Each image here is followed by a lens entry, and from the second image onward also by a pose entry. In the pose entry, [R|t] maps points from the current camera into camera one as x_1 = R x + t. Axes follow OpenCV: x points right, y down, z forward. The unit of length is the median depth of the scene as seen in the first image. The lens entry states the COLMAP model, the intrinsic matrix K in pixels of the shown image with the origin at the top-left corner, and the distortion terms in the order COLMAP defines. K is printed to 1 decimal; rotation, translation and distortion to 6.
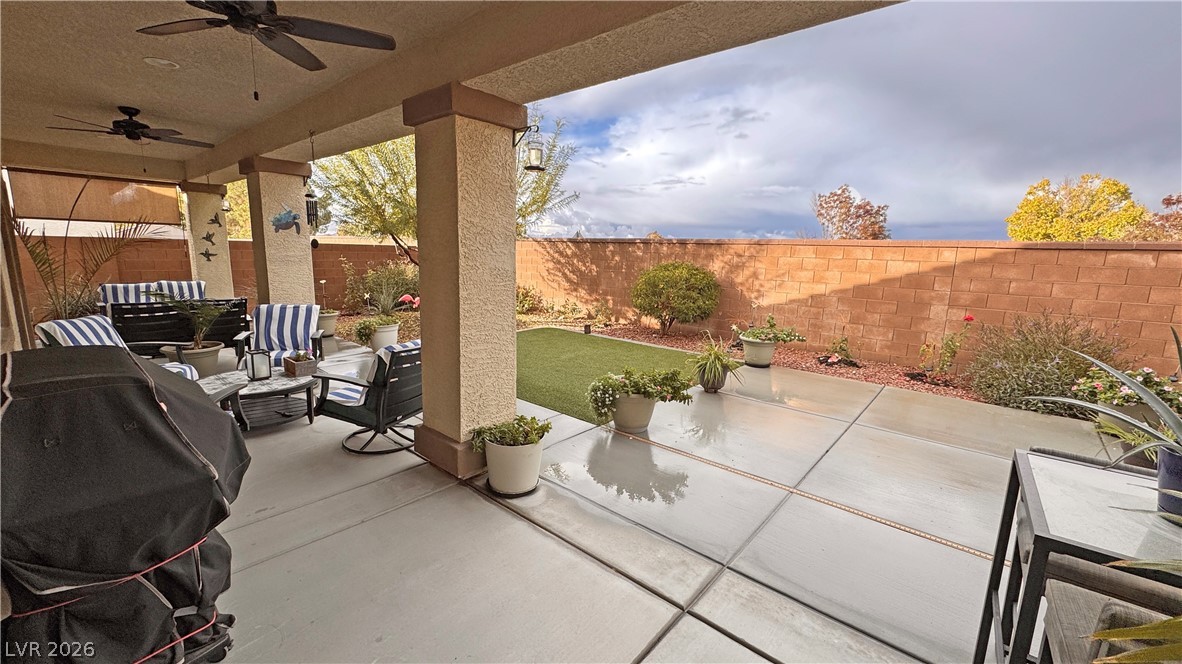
lens RADIAL K [[470.1, 0, 591.2], [0, 470.1, 330.9], [0, 0, 1]] dist [-0.001705, -0.000199]
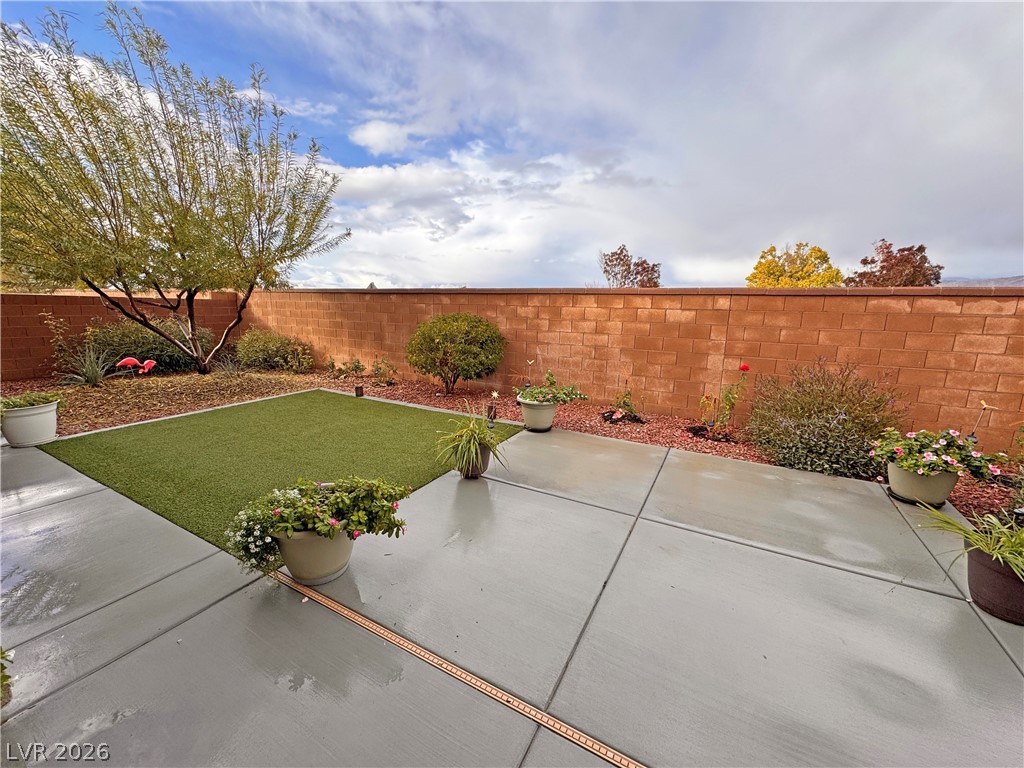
lens RADIAL K [[406.8, 0, 512.5], [0, 406.8, 383.2], [0, 0, 1]] dist [-0.002443, 0.000387]
pose [[0.977012, -0.044063, 0.208583, 0.157106], [0.040217, 0.998934, 0.022643, -0.033317], [-0.209358, -0.013734, 0.977743, 0.273498]]
